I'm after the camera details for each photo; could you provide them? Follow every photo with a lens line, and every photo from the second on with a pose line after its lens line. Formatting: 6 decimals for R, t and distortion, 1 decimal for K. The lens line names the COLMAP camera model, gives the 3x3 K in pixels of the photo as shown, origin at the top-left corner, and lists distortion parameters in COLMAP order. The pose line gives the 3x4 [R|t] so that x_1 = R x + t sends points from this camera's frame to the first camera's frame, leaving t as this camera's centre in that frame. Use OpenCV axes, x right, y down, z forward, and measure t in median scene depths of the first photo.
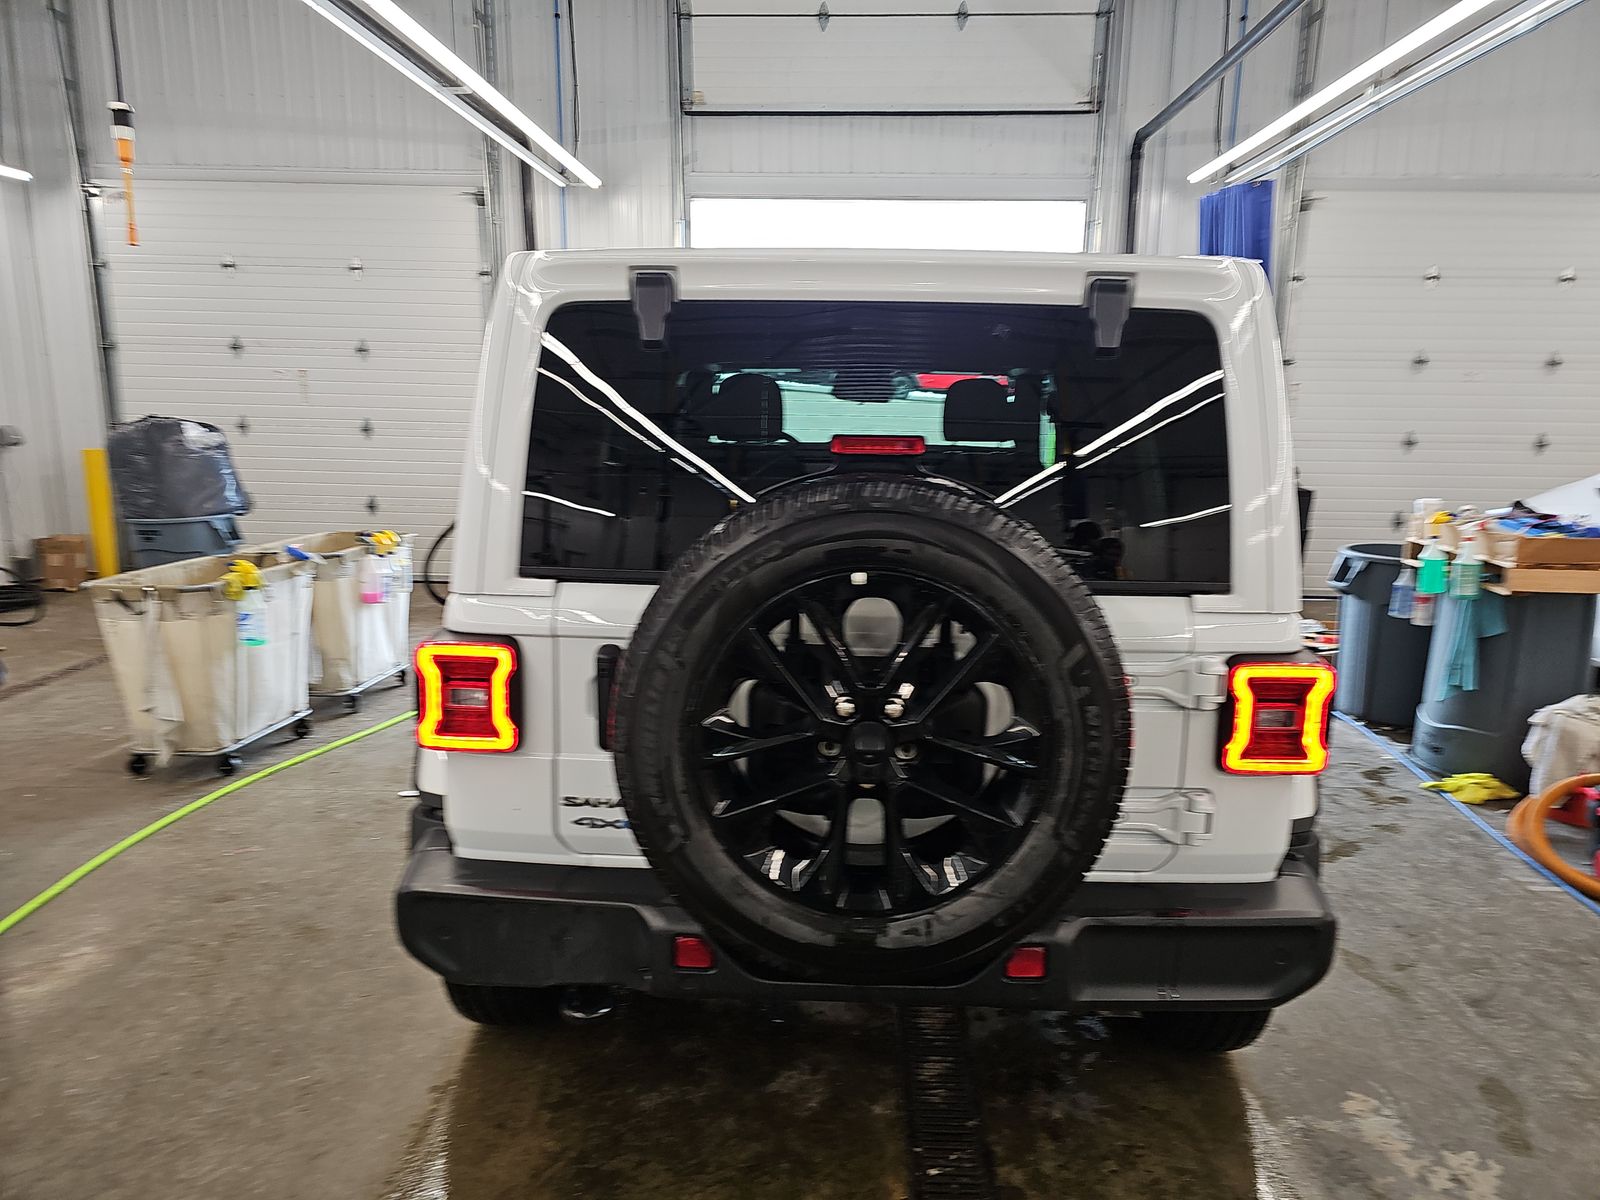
lens RADIAL K [[1060.3, 0, 806.4], [0, 1060.3, 601.8], [0, 0, 1]] dist [0.022277, -0.014071]
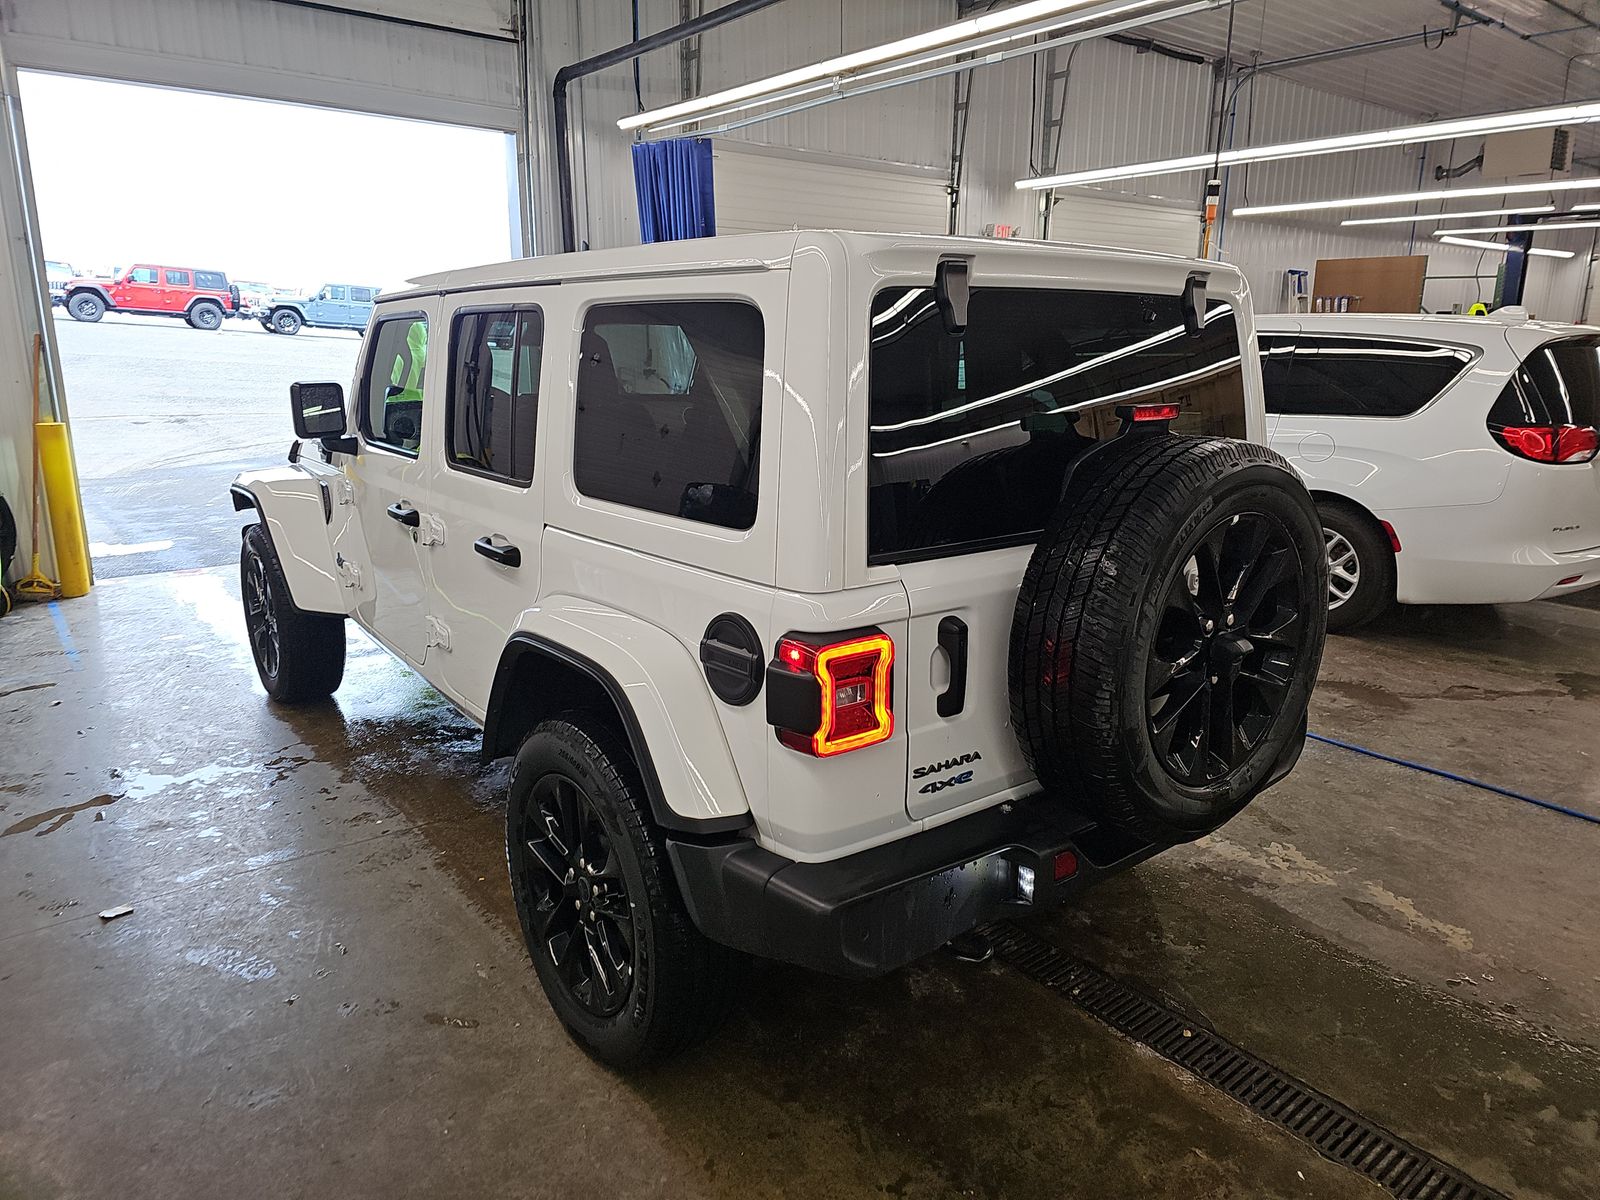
lens RADIAL K [[1060.3, 0, 830.9], [0, 1060.3, 593.1], [0, 0, 1]] dist [0.022277, -0.014071]
pose [[0.749258, -0.161637, 0.642251, -0.761283], [0.123060, 0.986850, 0.104800, -0.086332], [-0.650745, 0.000513, 0.759296, 0.219808]]
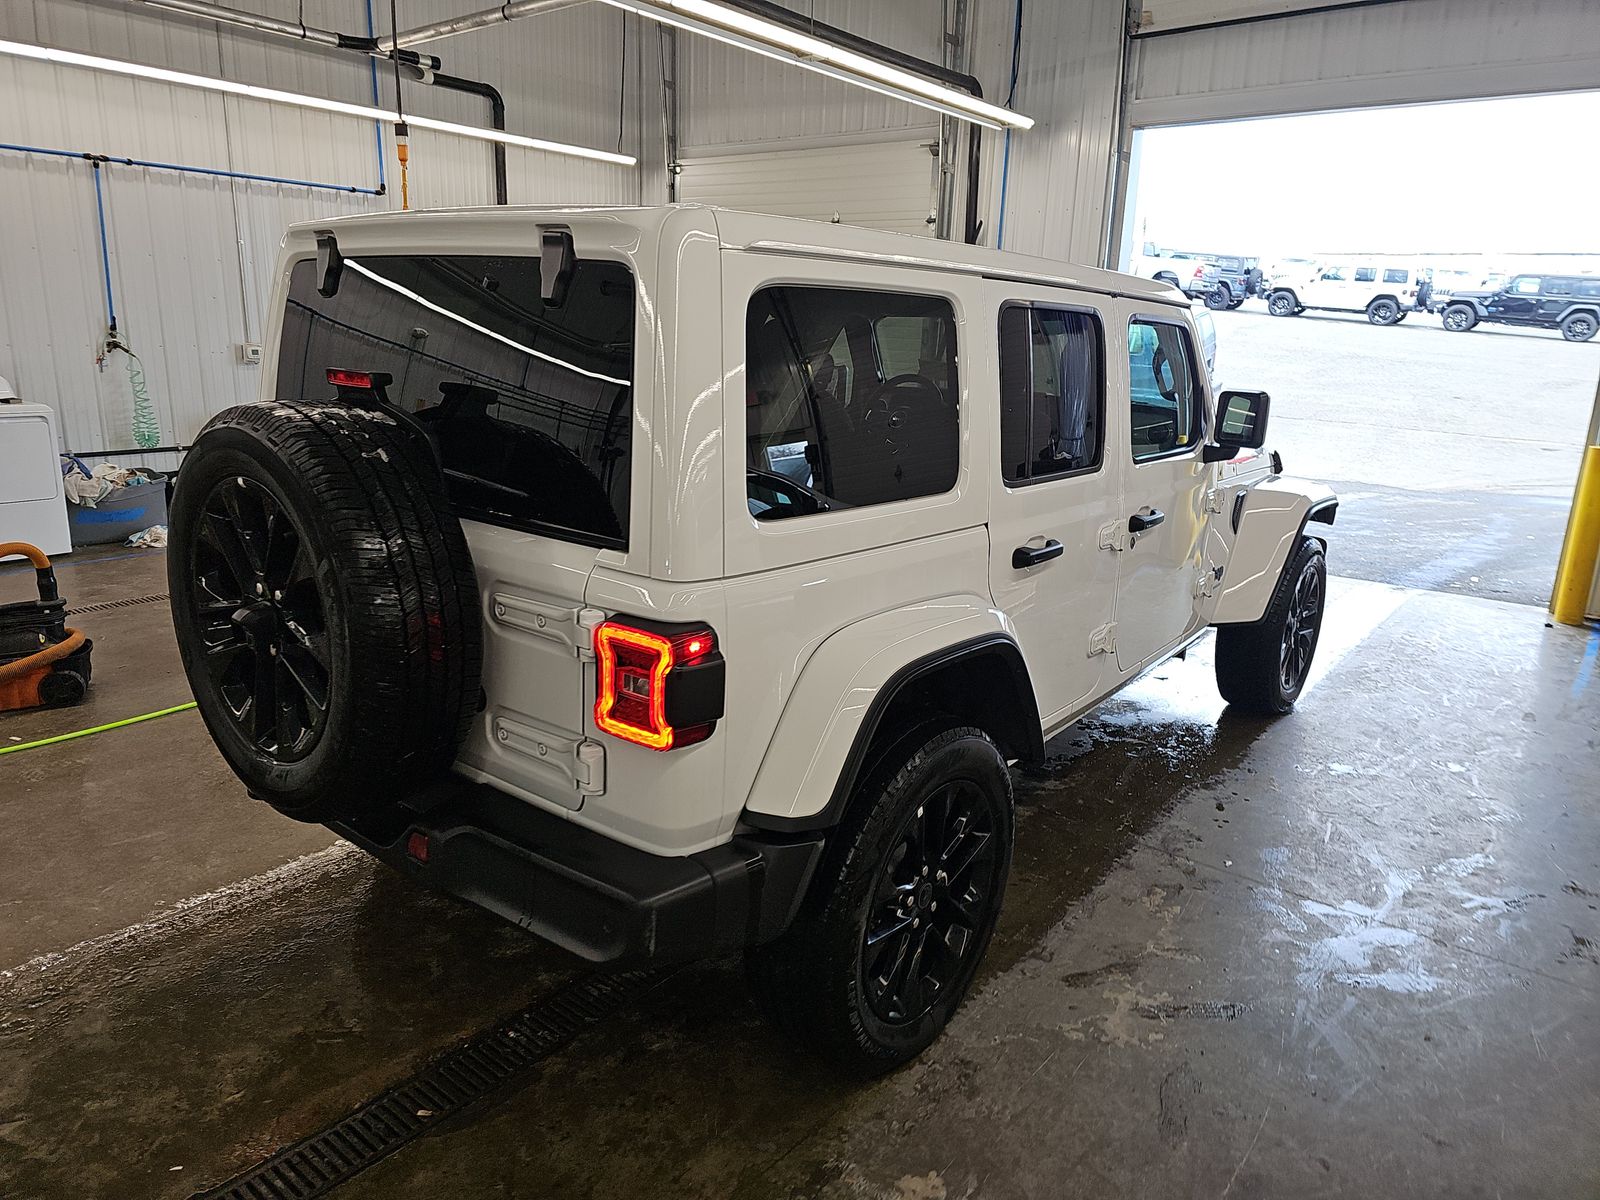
lens RADIAL K [[1060.3, 0, 790.7], [0, 1060.3, 582.7], [0, 0, 1]] dist [0.022277, -0.014071]
pose [[0.801972, 0.152781, -0.577494, 0.861428], [-0.132619, 0.988152, 0.077254, -0.059037], [0.582455, 0.014631, 0.812731, 0.231208]]
